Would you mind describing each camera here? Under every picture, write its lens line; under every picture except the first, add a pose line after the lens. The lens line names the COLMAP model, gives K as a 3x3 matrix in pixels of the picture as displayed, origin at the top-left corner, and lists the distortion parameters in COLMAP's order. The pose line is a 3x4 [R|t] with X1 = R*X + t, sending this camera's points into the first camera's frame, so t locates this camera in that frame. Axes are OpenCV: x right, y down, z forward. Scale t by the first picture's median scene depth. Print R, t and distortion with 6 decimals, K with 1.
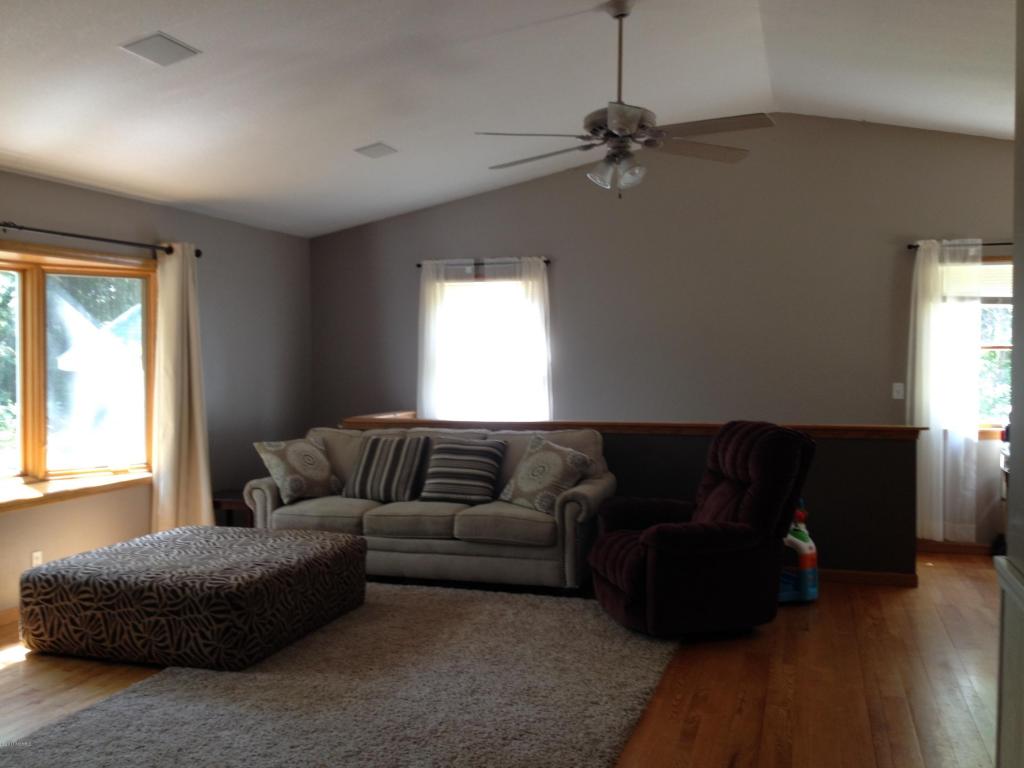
lens RADIAL K [[954.6, 0, 509.3], [0, 954.6, 385.2], [0, 0, 1]] dist [0.194131, -0.443650]
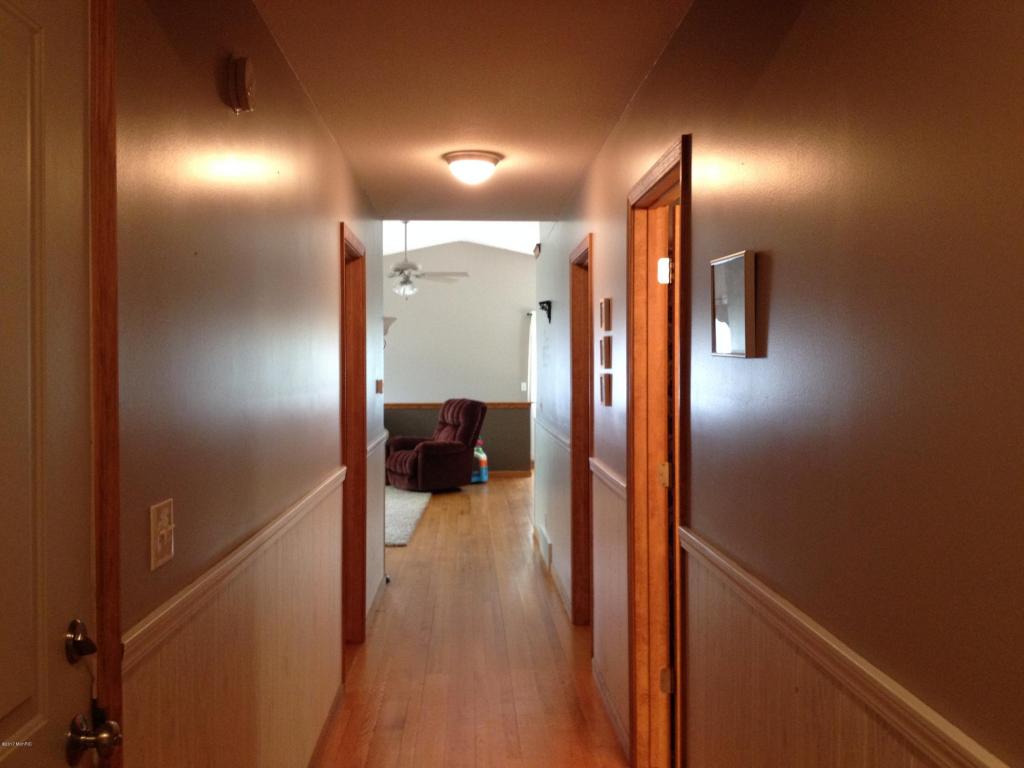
lens RADIAL K [[954.6, 0, 509.3], [0, 954.6, 385.2], [0, 0, 1]] dist [0.194131, -0.443650]
pose [[0.941642, -0.005575, 0.336570, -0.371810], [0.010863, 0.999845, -0.013830, 0.039156], [-0.336440, 0.016679, 0.941557, -1.080185]]
